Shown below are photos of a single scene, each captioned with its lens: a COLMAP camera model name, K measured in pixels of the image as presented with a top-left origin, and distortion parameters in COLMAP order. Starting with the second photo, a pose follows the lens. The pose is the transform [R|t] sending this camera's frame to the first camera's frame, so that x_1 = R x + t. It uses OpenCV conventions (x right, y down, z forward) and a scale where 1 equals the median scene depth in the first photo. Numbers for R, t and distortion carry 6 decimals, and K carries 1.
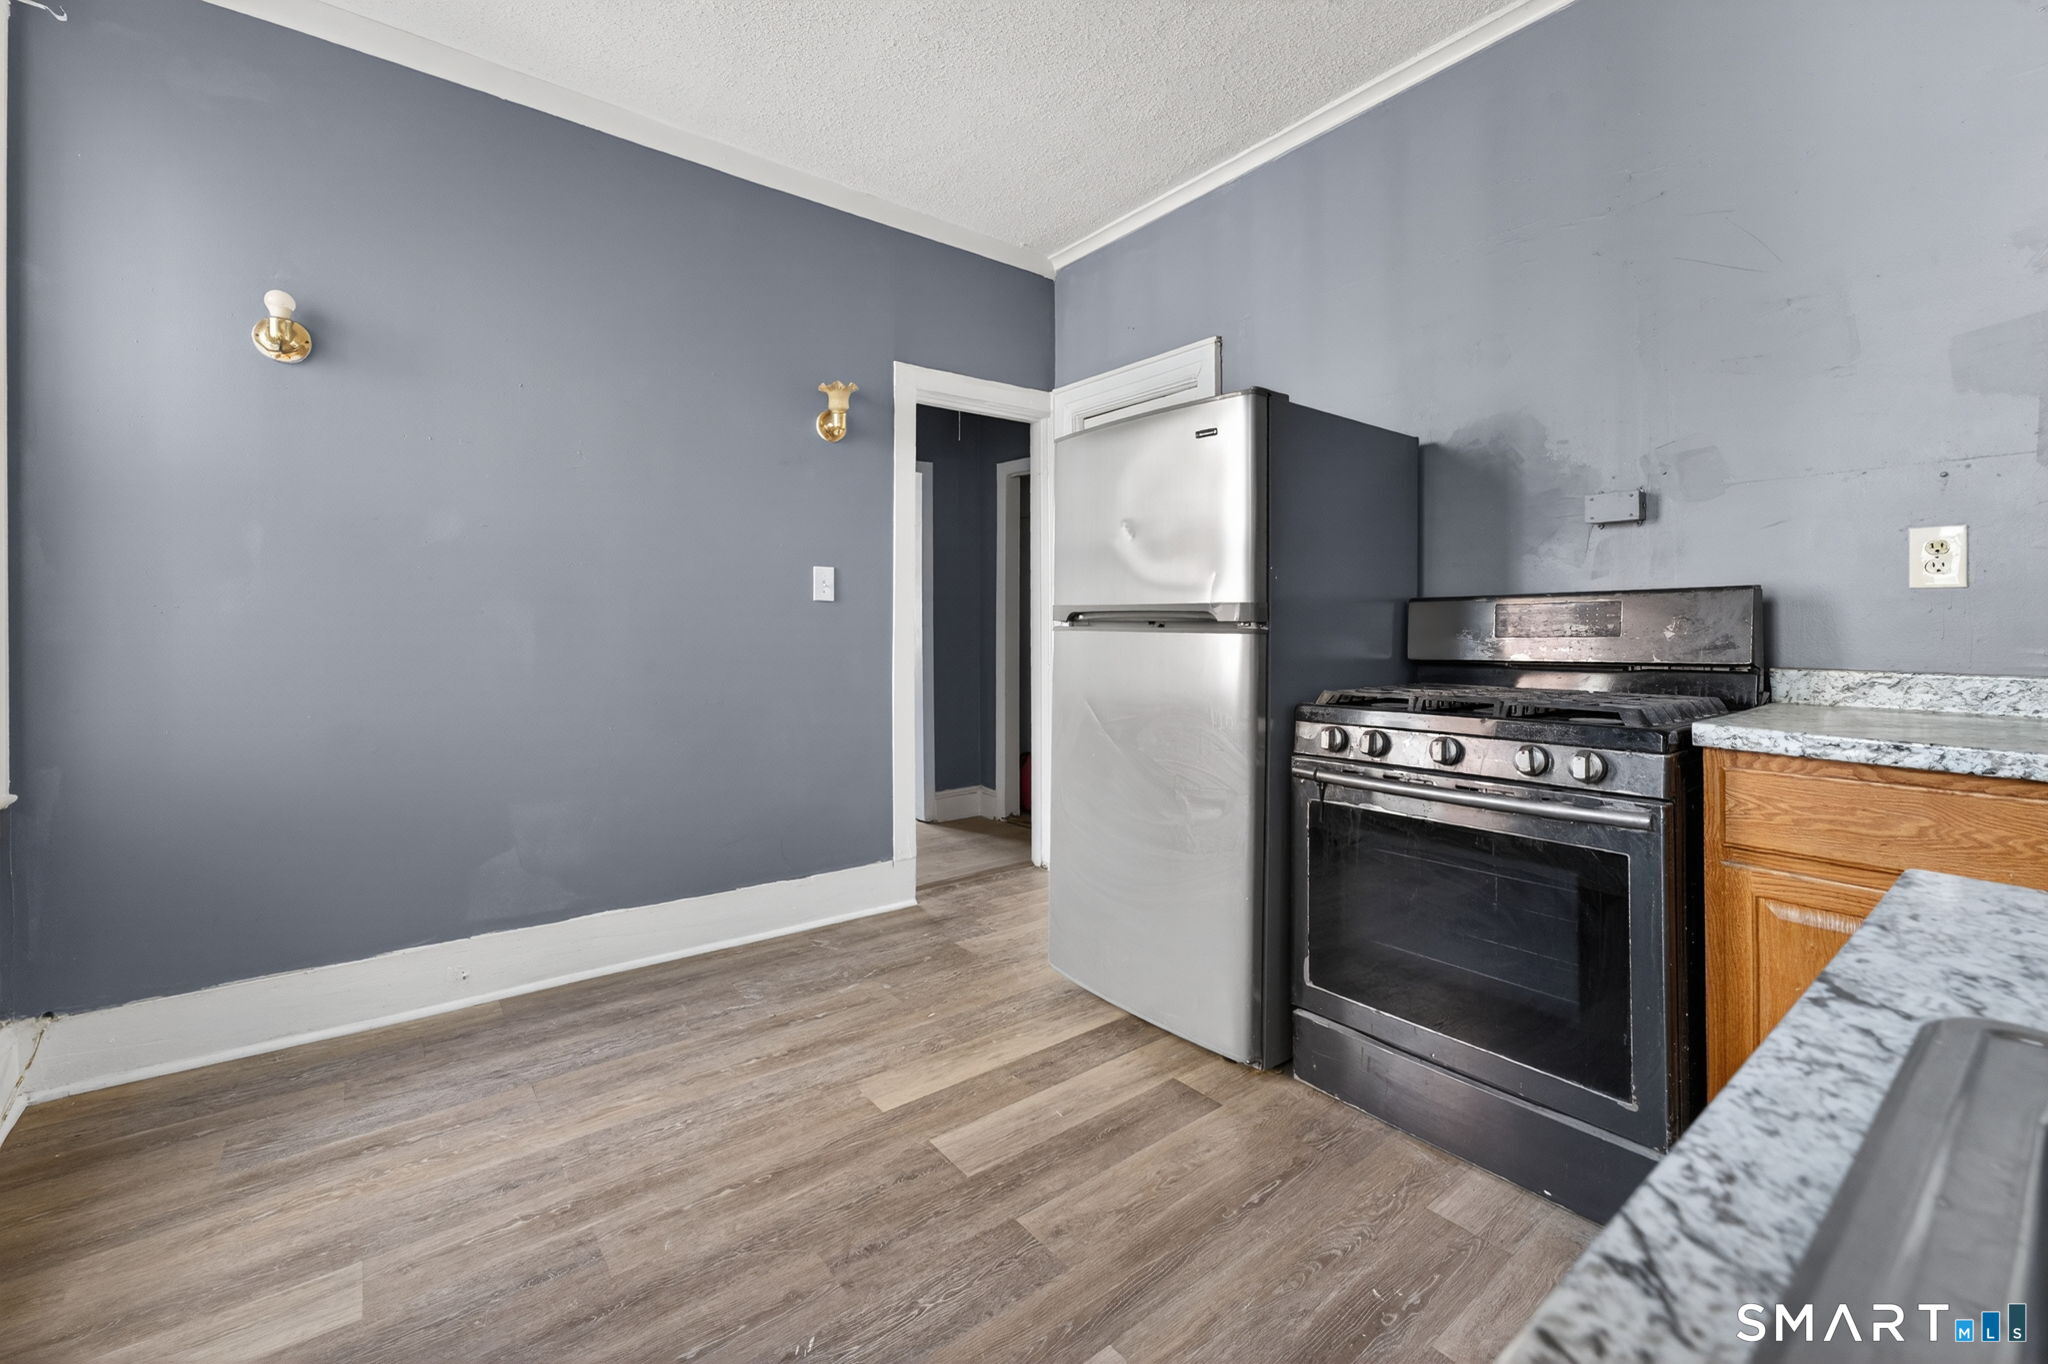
lens RADIAL K [[843.8, 0, 1031.6], [0, 843.8, 618.6], [0, 0, 1]] dist [-0.018547, 0.011226]
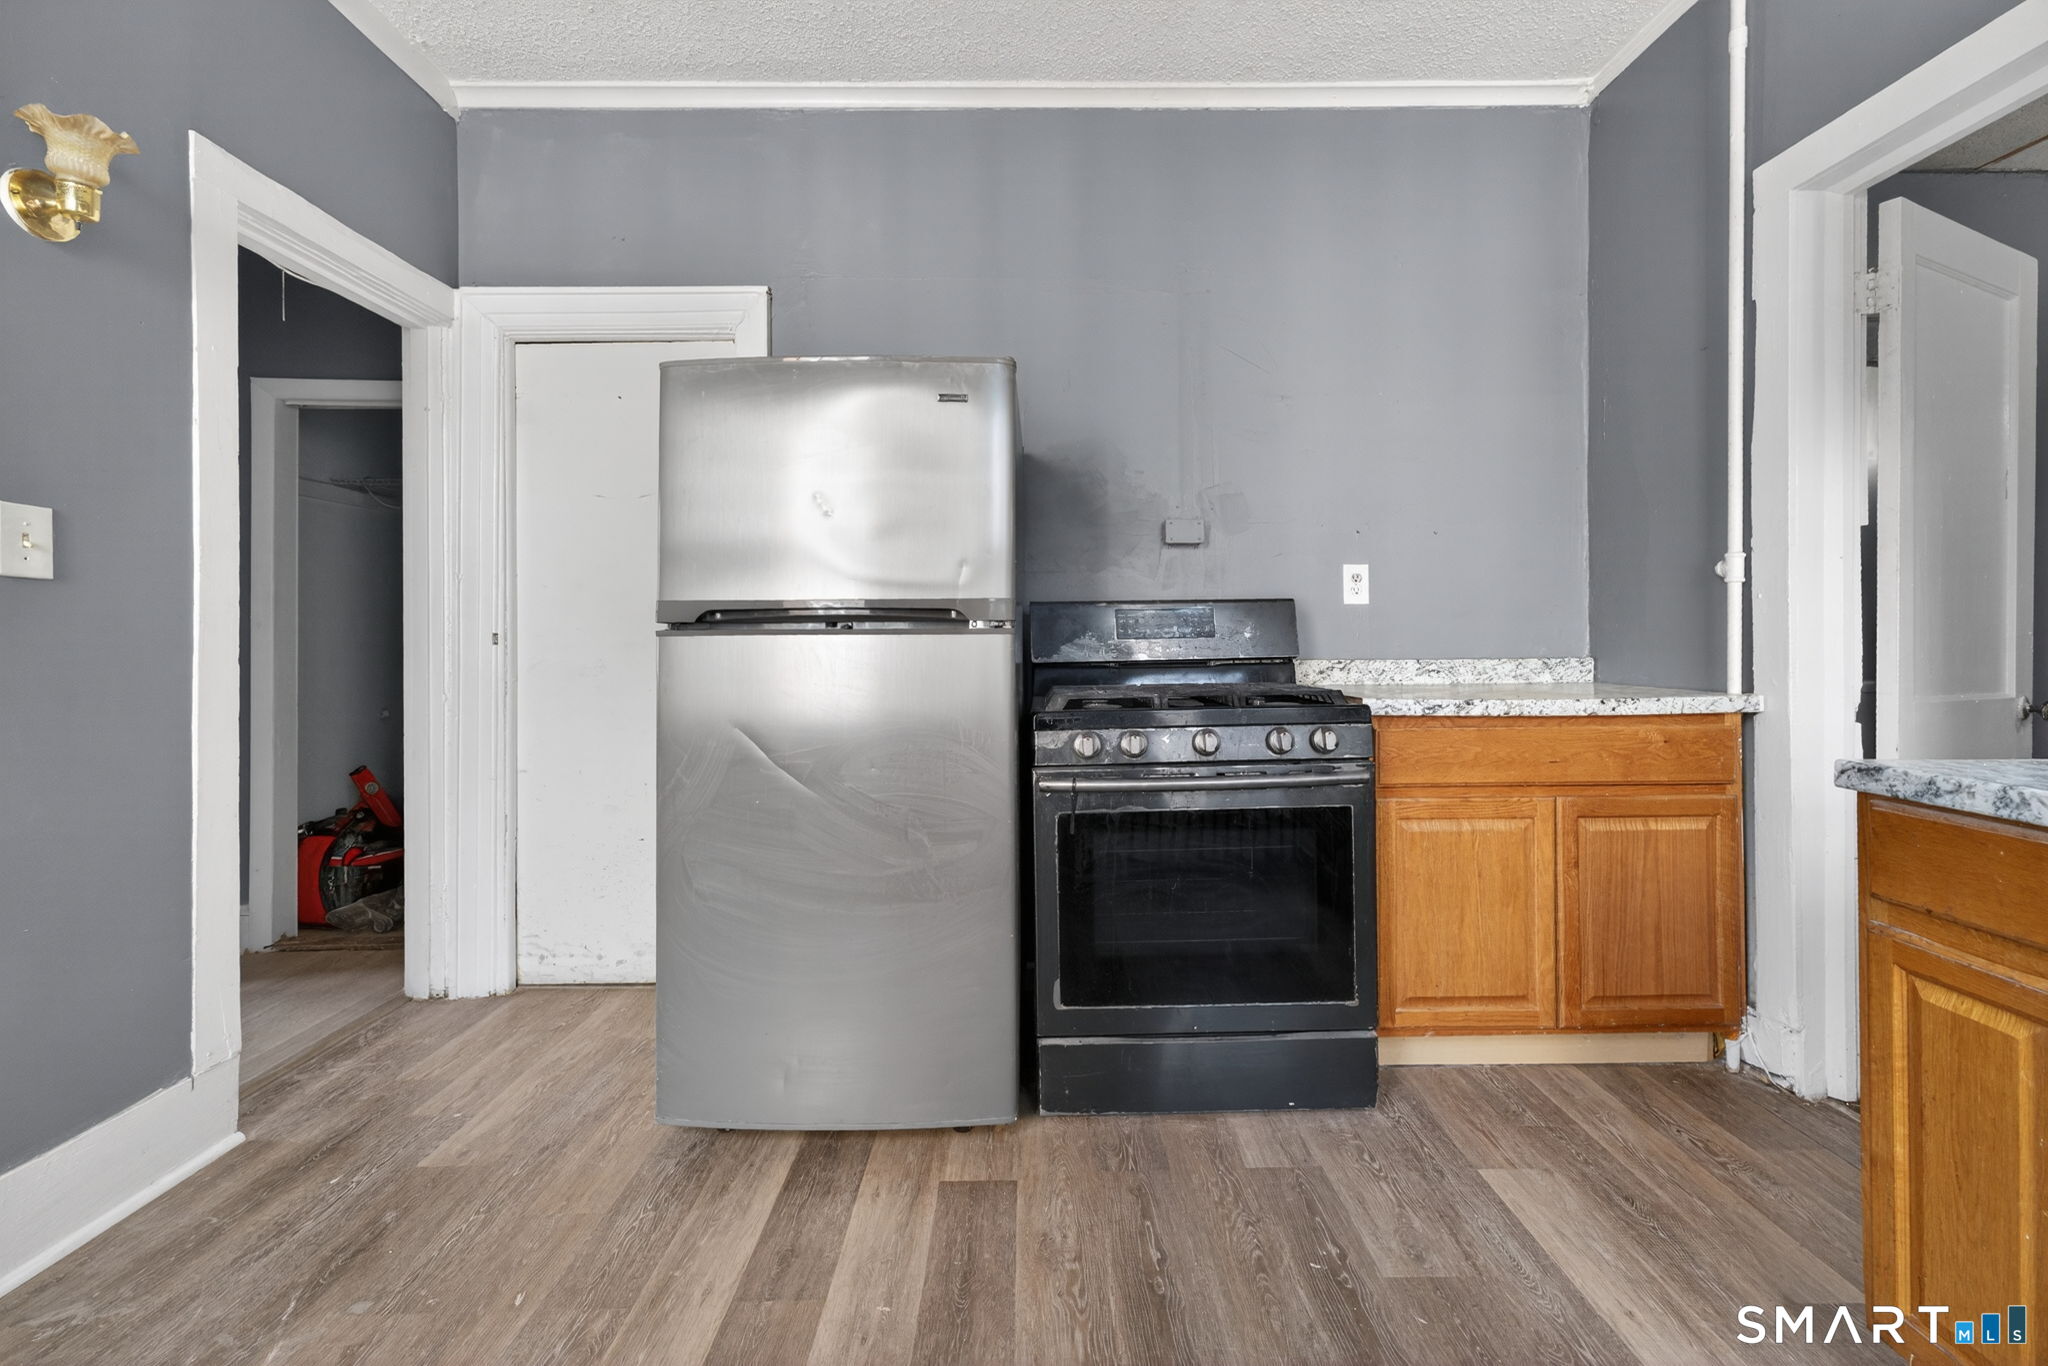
lens RADIAL K [[837.6, 0, 1029.1], [0, 837.6, 637.6], [0, 0, 1]] dist [-0.019206, 0.010838]
pose [[0.615727, -0.005205, 0.787942, -0.416693], [0.001419, 0.999984, 0.005498, 0.014885], [-0.787958, -0.002267, 0.615725, 0.440488]]
